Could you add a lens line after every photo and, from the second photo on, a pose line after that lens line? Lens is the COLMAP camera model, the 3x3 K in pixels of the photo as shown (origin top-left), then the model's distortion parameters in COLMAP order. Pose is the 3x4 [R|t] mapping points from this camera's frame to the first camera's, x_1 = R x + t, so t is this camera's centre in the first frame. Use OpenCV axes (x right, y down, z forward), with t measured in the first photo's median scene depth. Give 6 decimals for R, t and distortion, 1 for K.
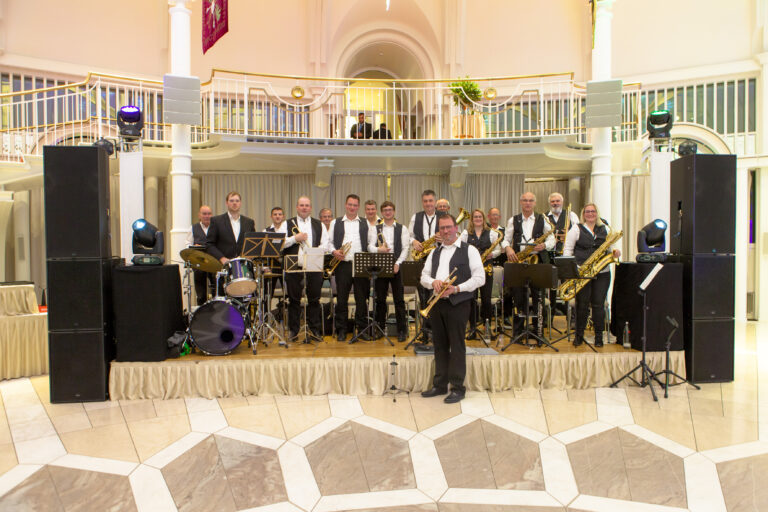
lens RADIAL K [[522.9, 0, 386.5], [0, 522.9, 261.3], [0, 0, 1]] dist [-0.032692, 0.001576]
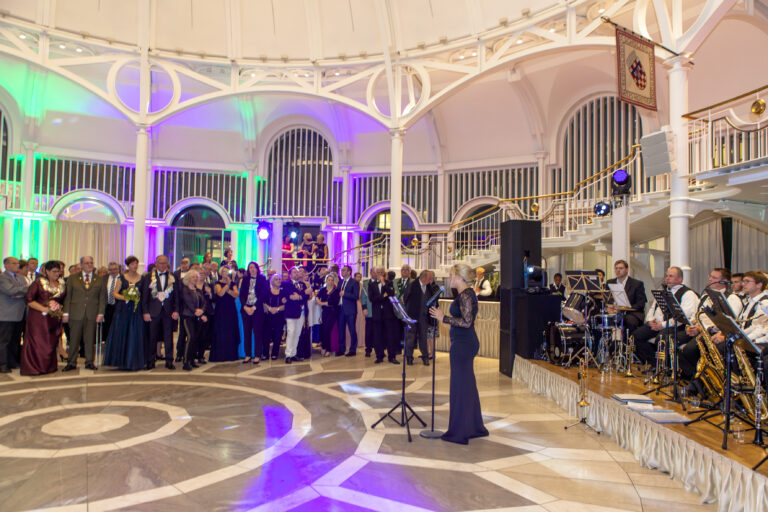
lens RADIAL K [[522.9, 0, 386.5], [0, 522.9, 261.3], [0, 0, 1]] dist [-0.032692, 0.001576]
pose [[-0.043458, -0.038770, -0.998303, 1.363836], [-0.038186, 0.998581, -0.037119, -0.021413], [0.998325, 0.036508, -0.044877, 0.839434]]
